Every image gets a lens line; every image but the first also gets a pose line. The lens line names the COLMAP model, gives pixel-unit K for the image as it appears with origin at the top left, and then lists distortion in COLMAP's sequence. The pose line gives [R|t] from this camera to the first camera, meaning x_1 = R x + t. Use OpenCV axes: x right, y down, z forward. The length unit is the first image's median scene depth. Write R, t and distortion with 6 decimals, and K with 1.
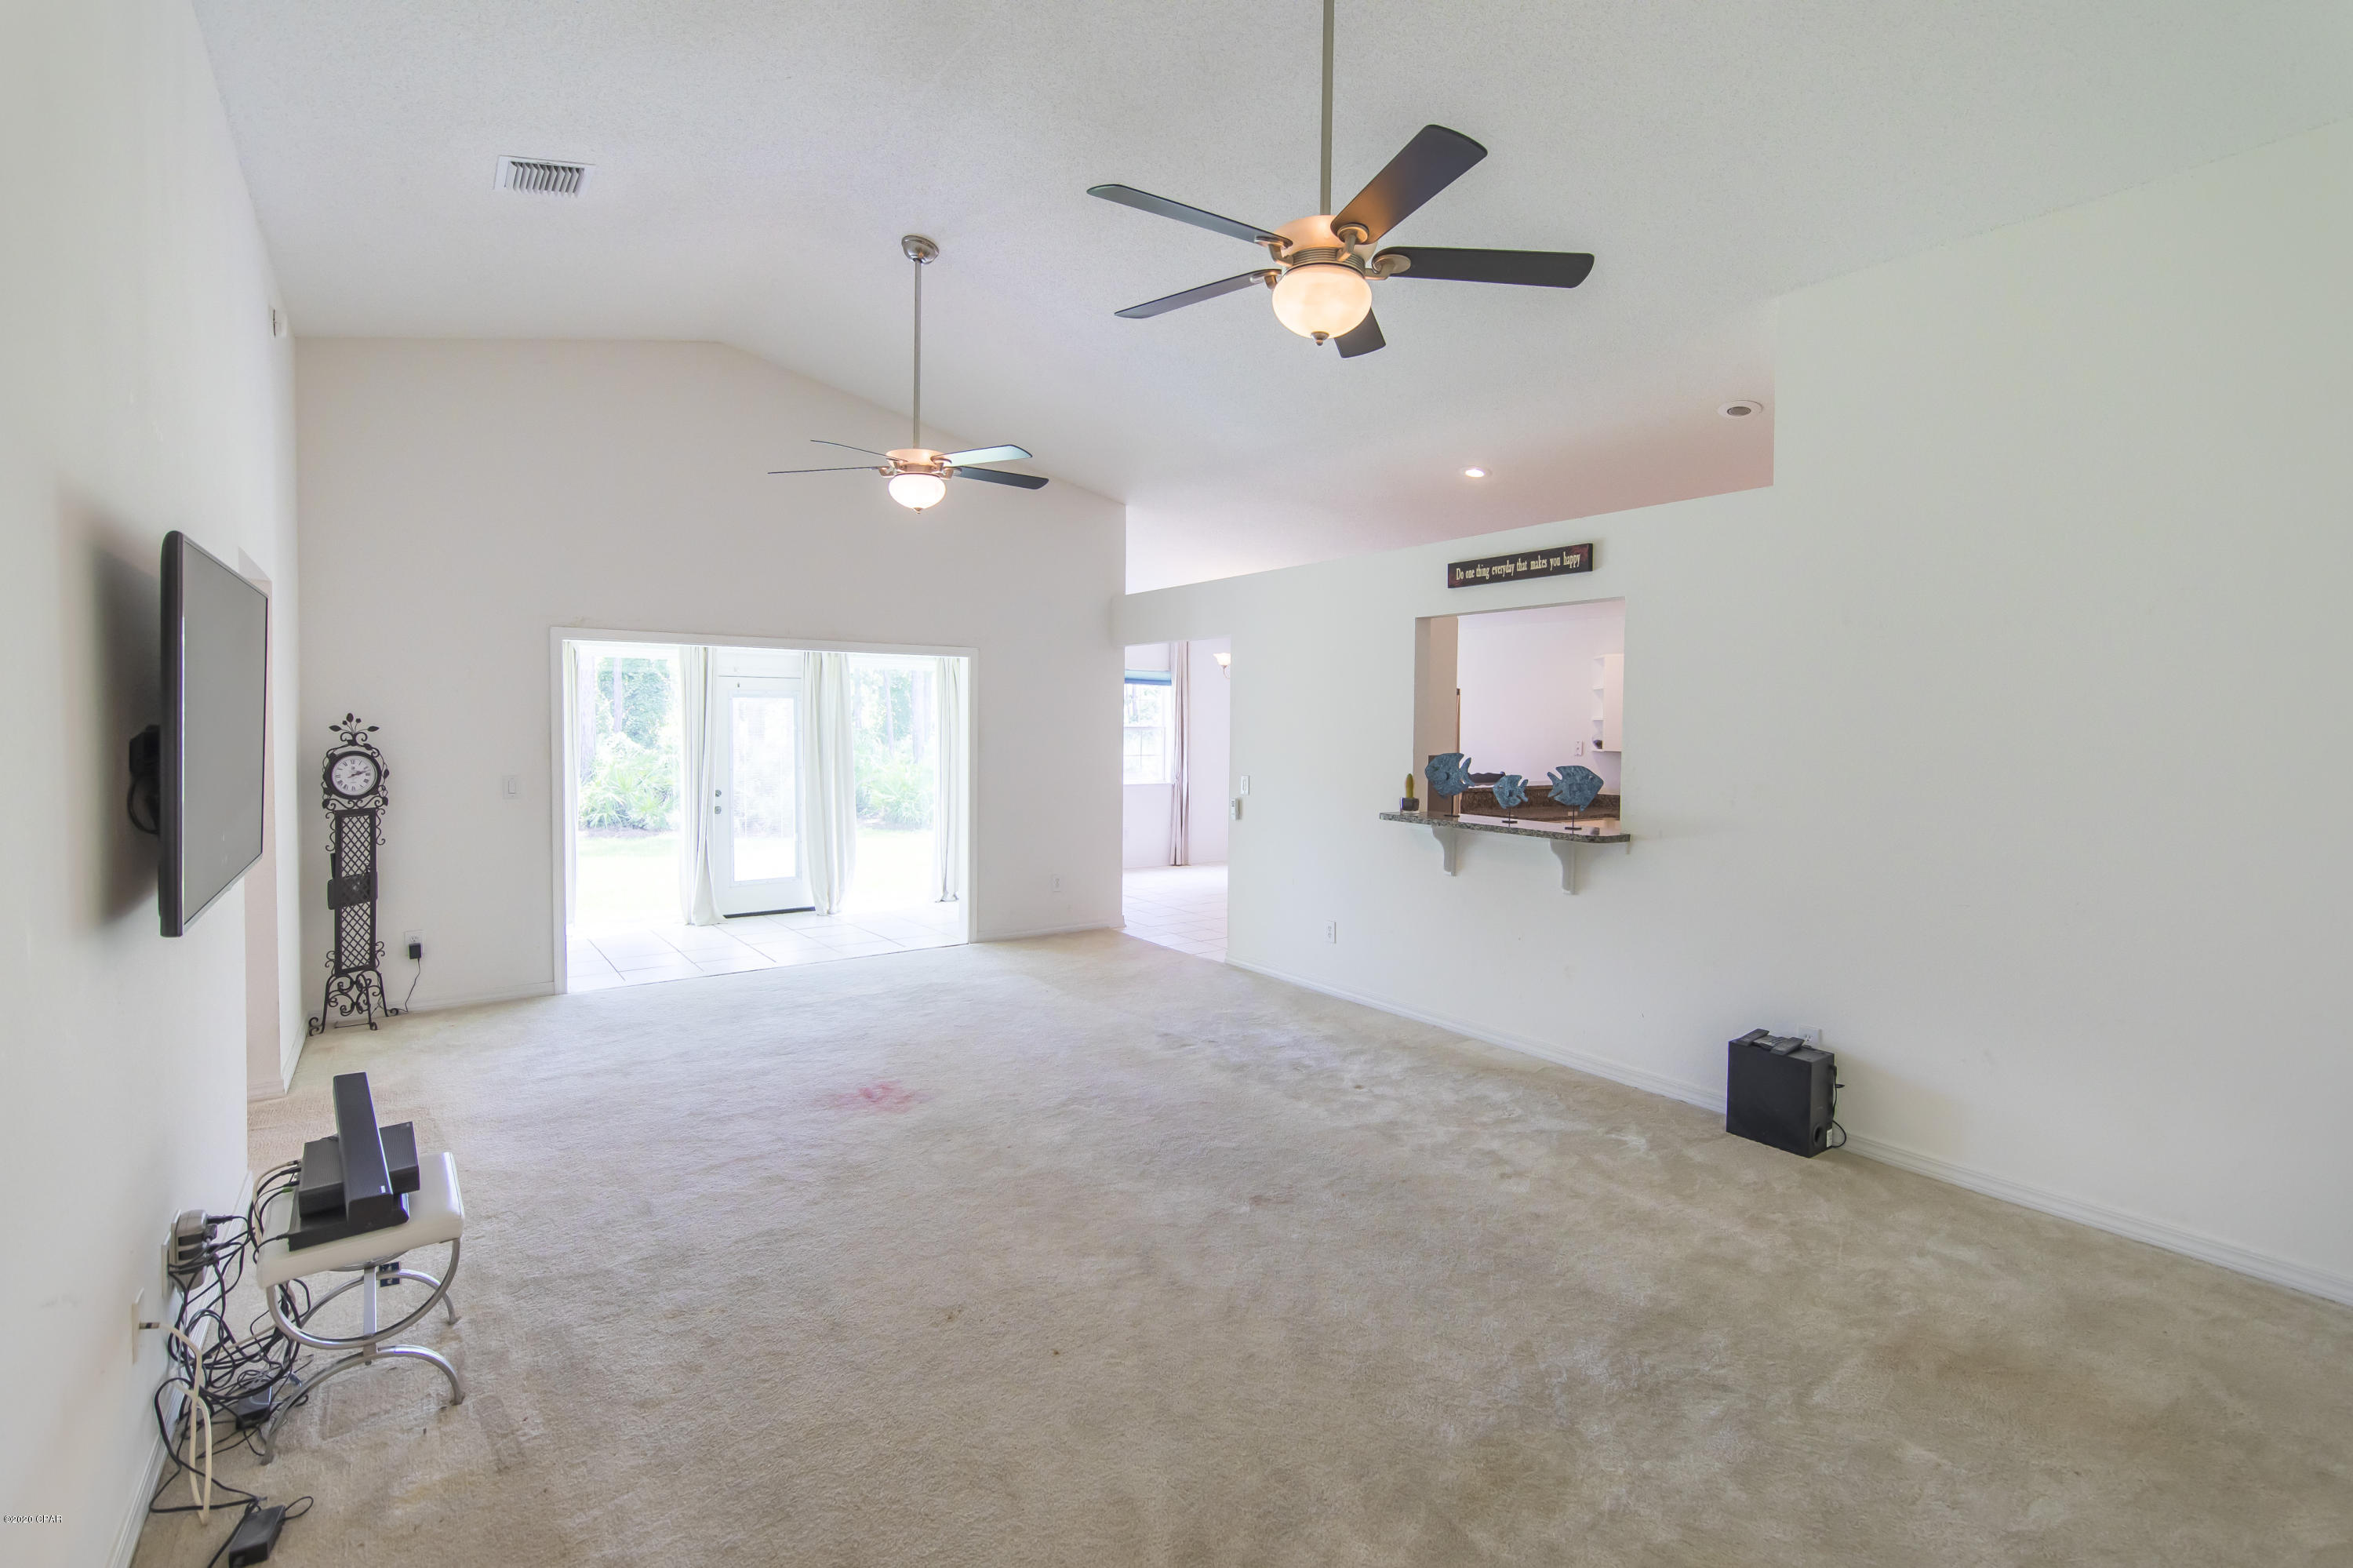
lens RADIAL K [[1078.6, 0, 1175.2], [0, 1078.6, 770.4], [0, 0, 1]] dist [0.009512, -0.000886]
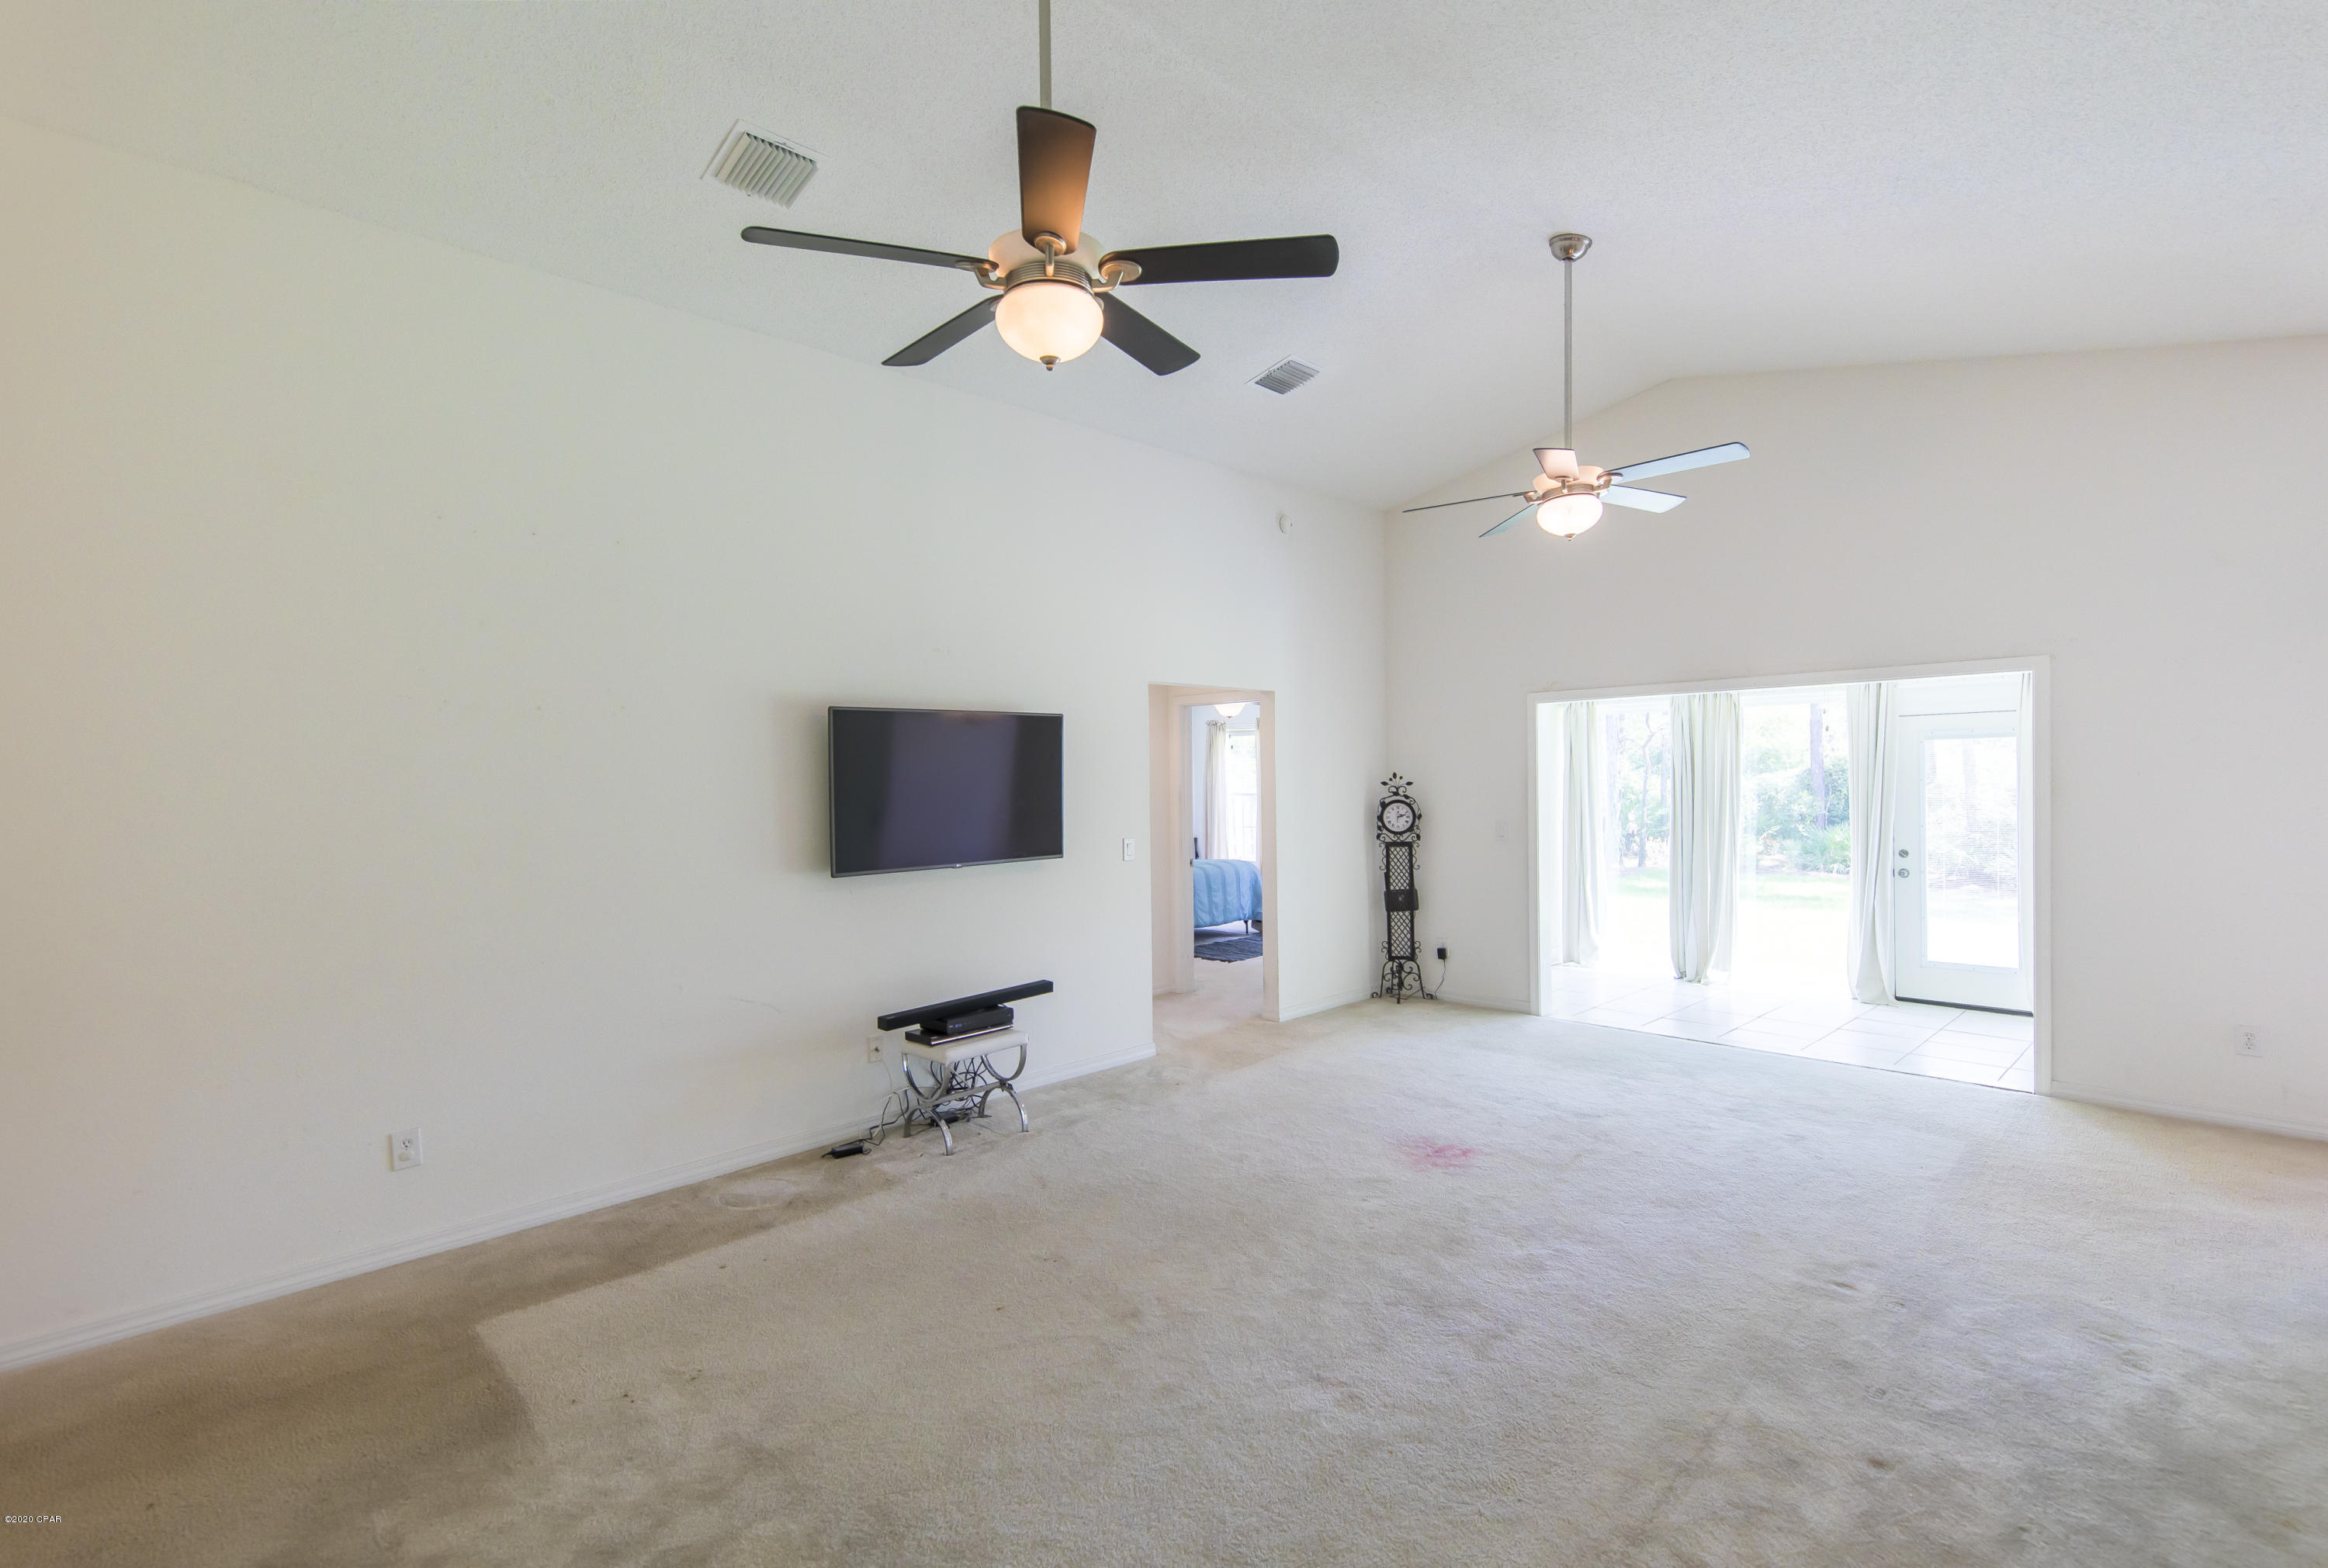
lens RADIAL K [[1065.1, 0, 1164.0], [0, 1065.1, 784.0], [0, 0, 1]] dist [-0.000422, 0.000080]
pose [[0.144856, -0.006602, -0.989431, 0.543308], [-0.026415, 0.999596, -0.010537, -0.015586], [0.989100, 0.027662, 0.144623, 0.501144]]
